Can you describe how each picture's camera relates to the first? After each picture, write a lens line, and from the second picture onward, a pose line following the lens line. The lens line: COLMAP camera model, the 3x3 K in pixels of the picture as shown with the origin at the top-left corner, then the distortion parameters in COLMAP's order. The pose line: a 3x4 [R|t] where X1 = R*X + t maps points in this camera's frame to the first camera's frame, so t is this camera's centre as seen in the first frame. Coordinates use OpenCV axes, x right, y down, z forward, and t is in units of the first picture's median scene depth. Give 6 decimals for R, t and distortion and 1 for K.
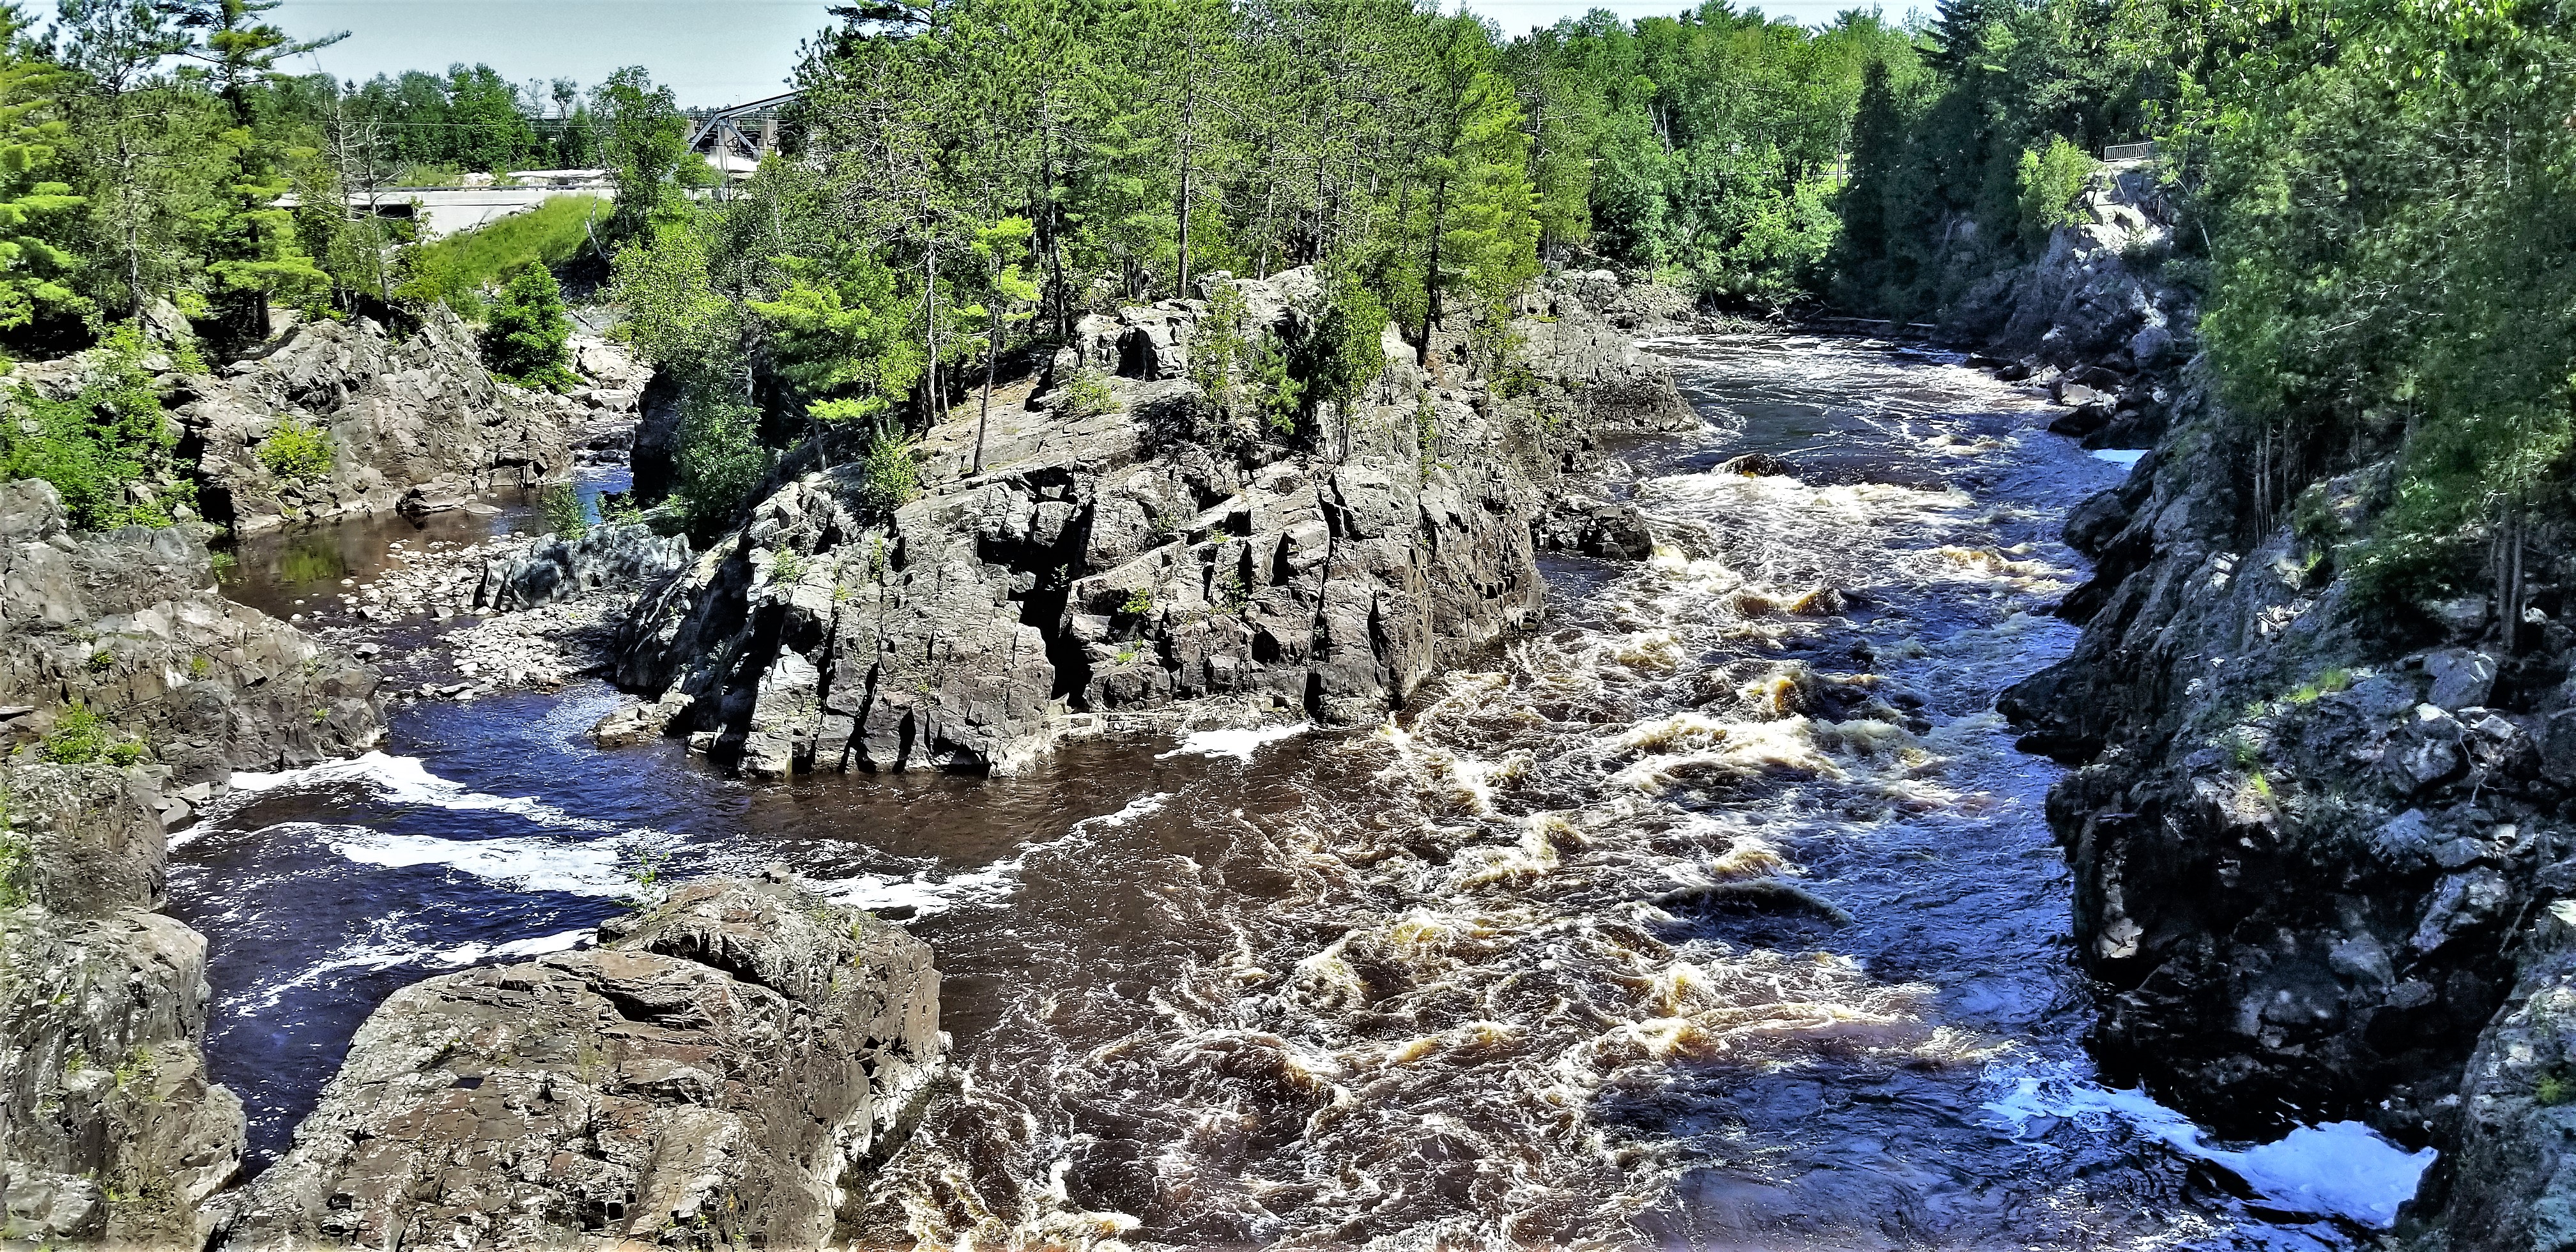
lens RADIAL K [[2102.8, 0, 1259.8], [0, 2102.8, 636.3], [0, 0, 1]] dist [0.071527, -0.104631]
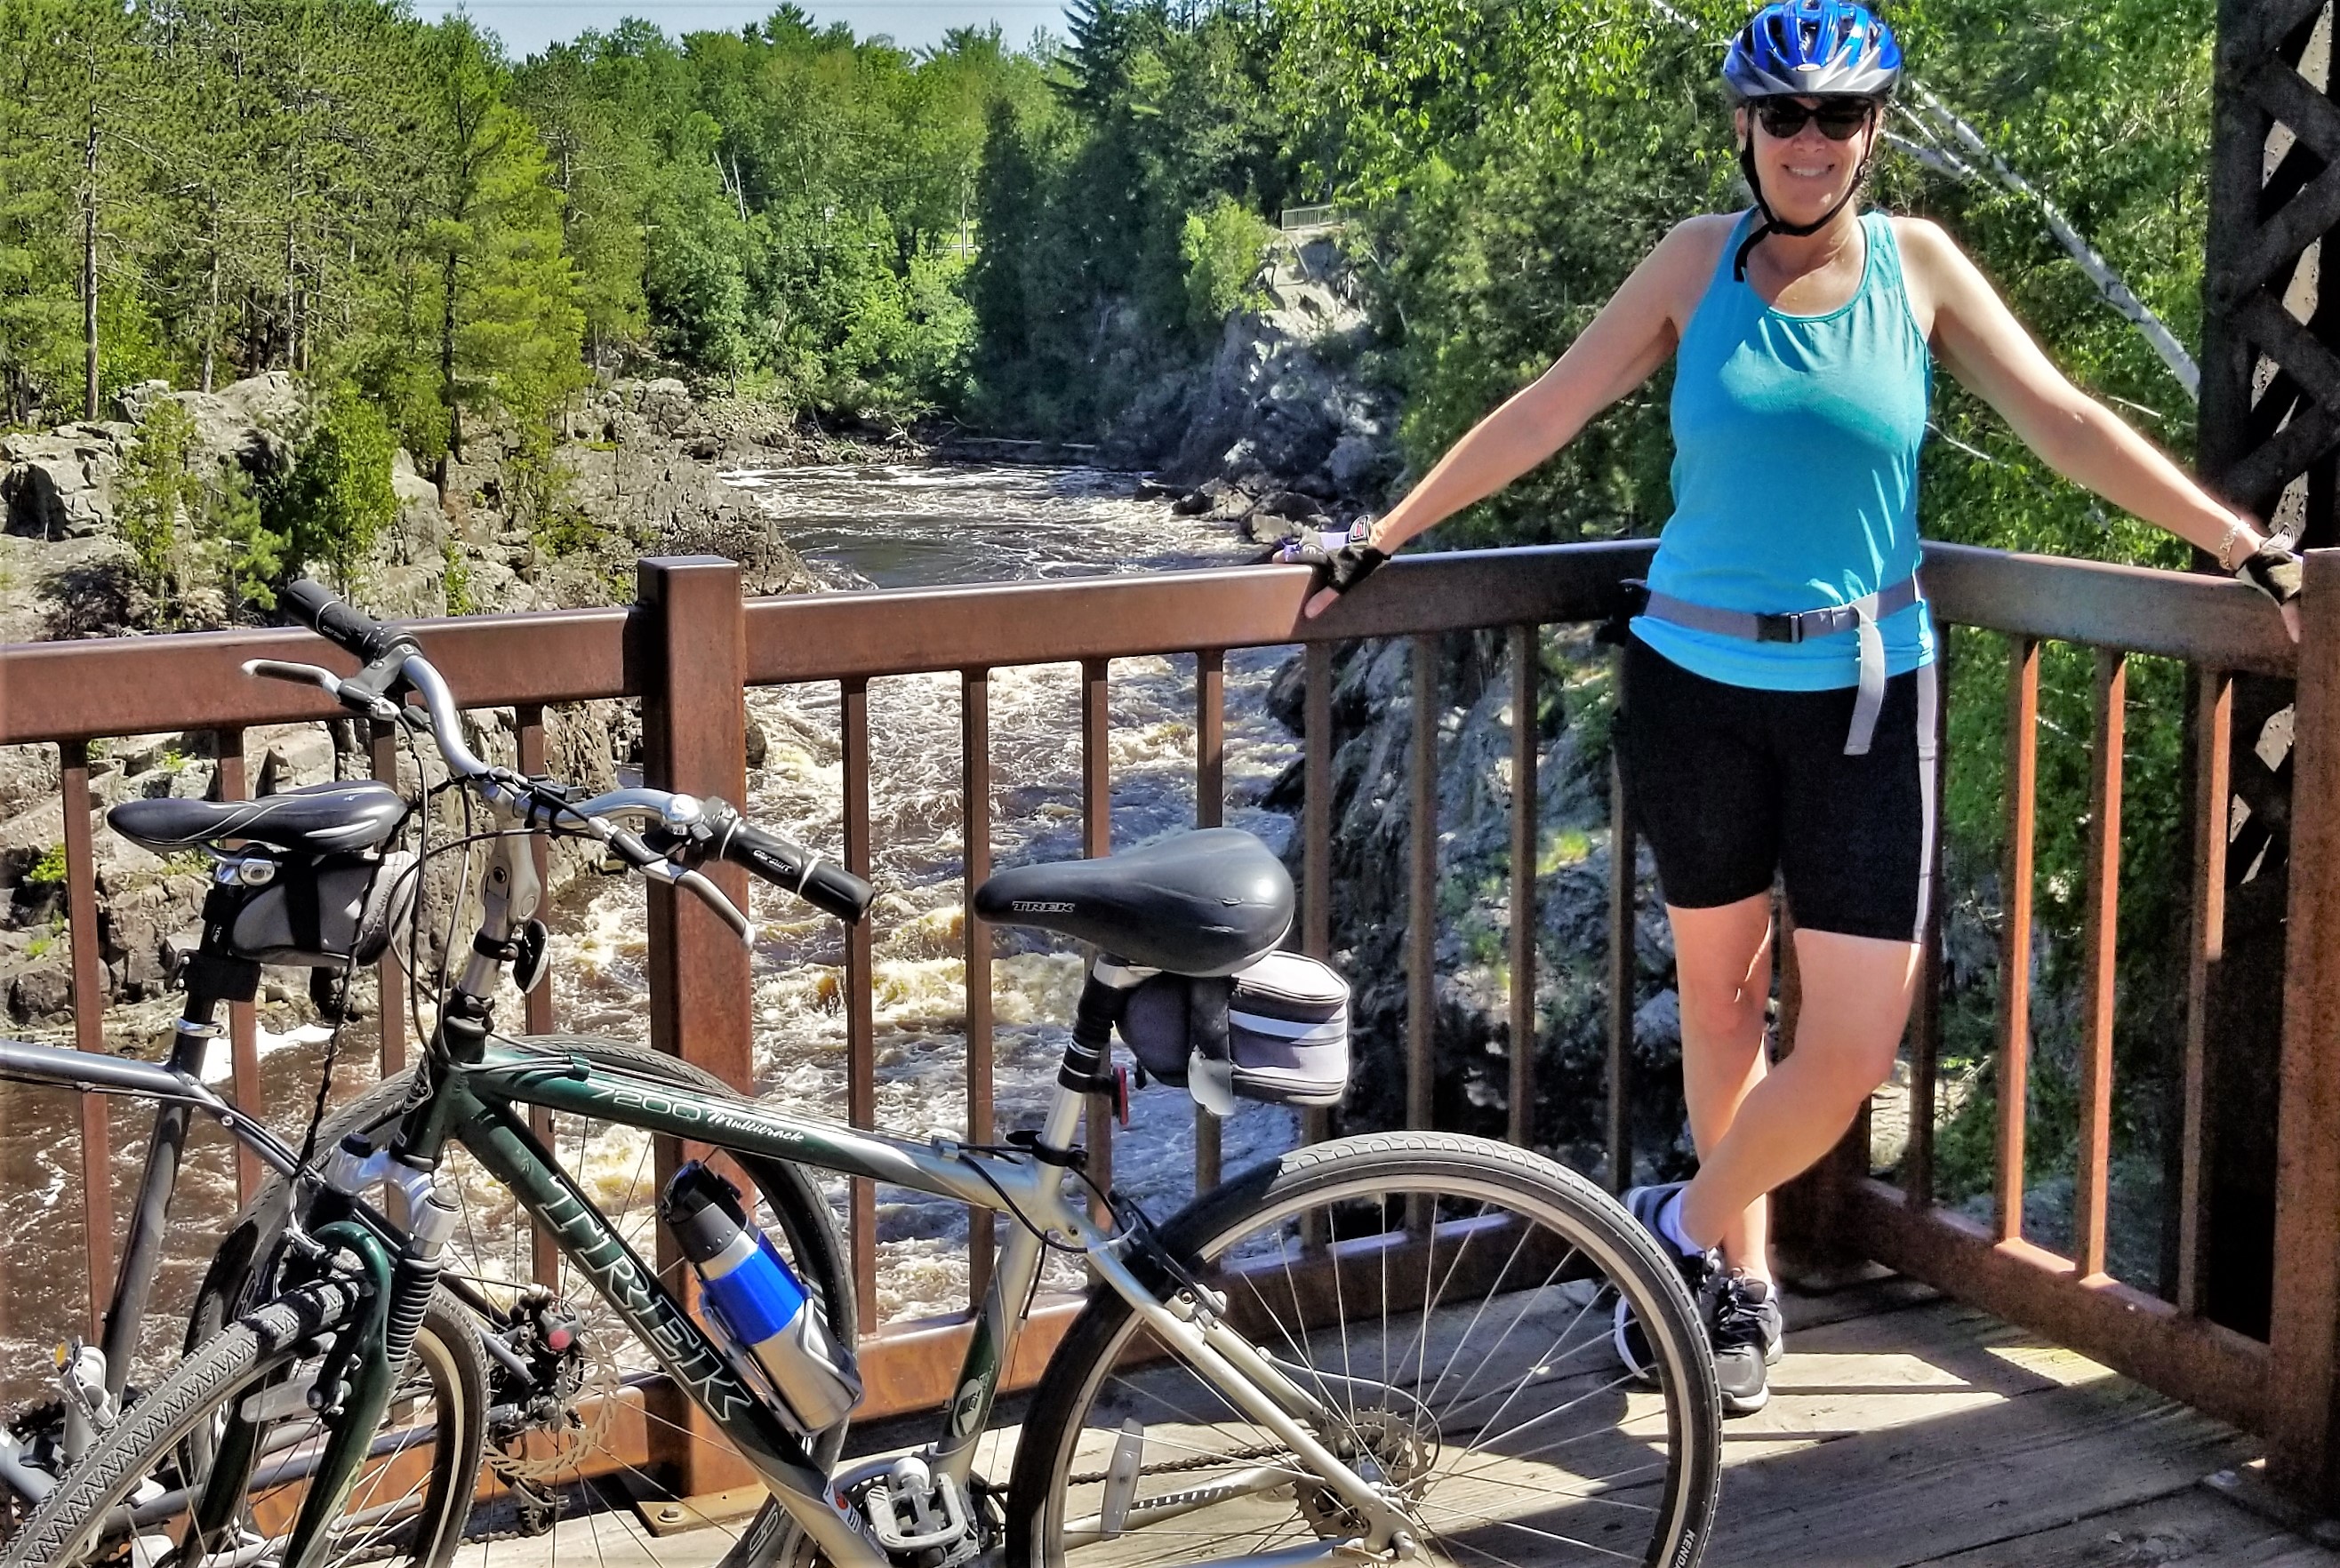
lens RADIAL K [[1856.0, 0, 1183.1], [0, 1856.0, 774.5], [0, 0, 1]] dist [0.044399, -0.023401]
pose [[0.950386, -0.096411, 0.295756, 0.126428], [0.073654, 0.993467, 0.087169, -0.078676], [-0.302227, -0.061061, 0.951278, 0.310413]]
